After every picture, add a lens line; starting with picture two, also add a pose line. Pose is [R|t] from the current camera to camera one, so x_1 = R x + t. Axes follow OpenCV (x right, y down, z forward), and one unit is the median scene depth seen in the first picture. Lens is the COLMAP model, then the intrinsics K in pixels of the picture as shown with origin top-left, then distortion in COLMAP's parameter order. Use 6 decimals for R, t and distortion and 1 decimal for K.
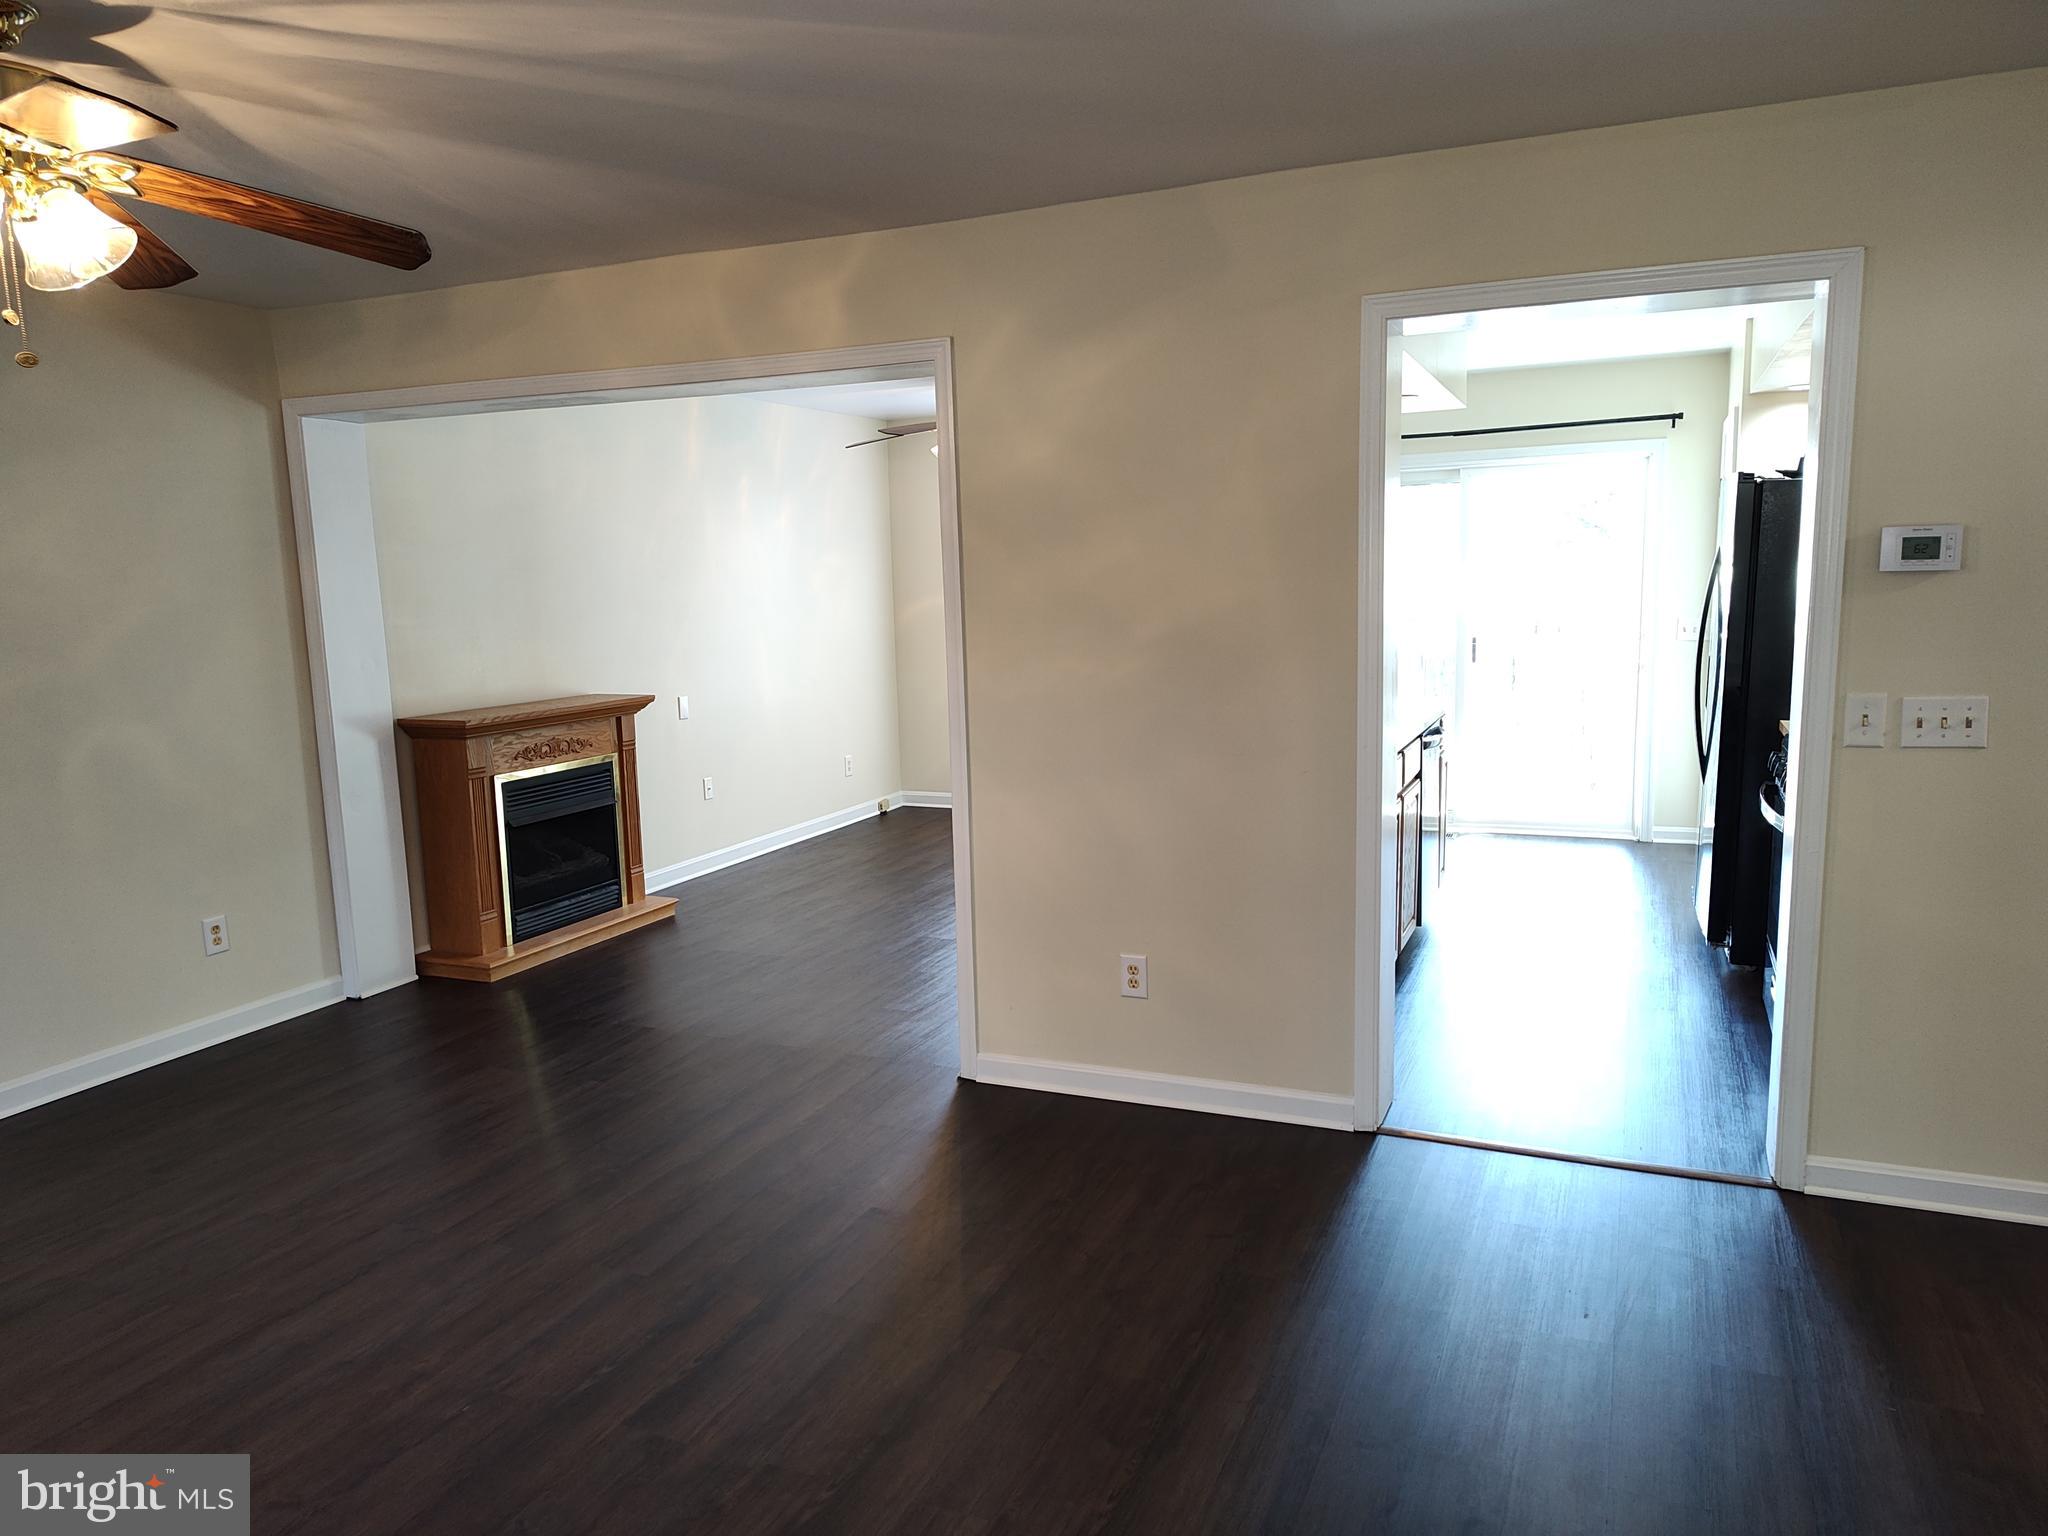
lens RADIAL K [[1400.8, 0, 1024.0], [0, 1400.8, 768.0], [0, 0, 1]] dist [0.056291, -0.044881]
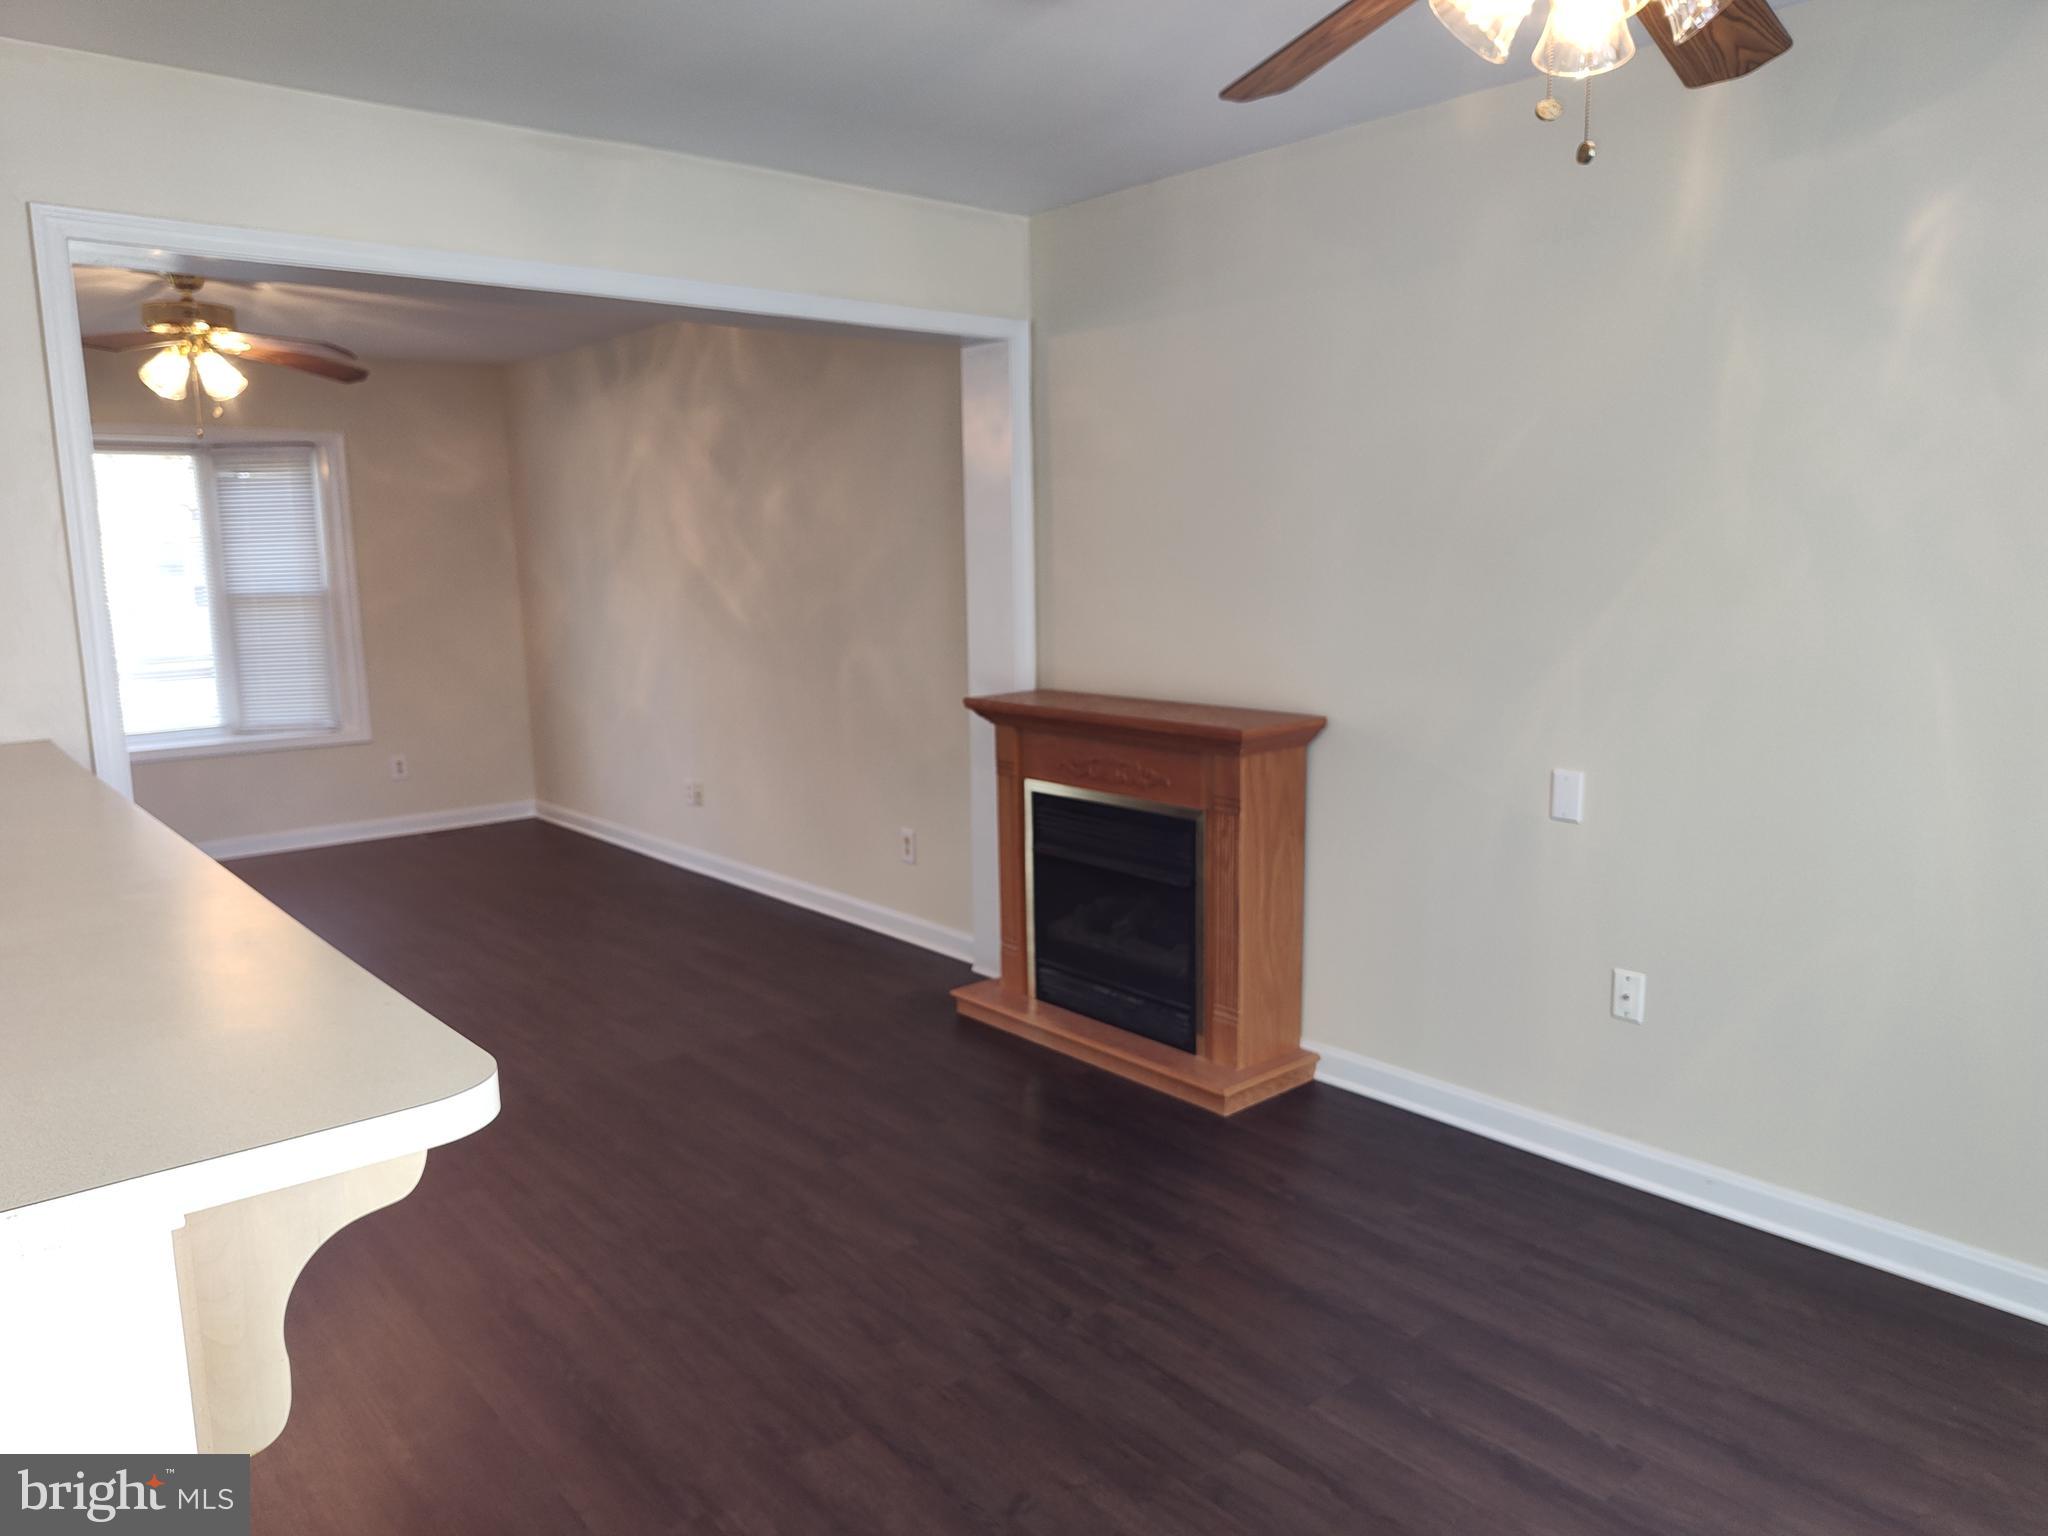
lens RADIAL K [[1399.2, 0, 1011.2], [0, 1399.2, 776.3], [0, 0, 1]] dist [0.003415, -0.007225]
pose [[-0.438697, 0.178659, -0.880696, 0.371171], [-0.097703, 0.964745, 0.244378, -0.222843], [0.893308, 0.193255, -0.405775, 1.588715]]
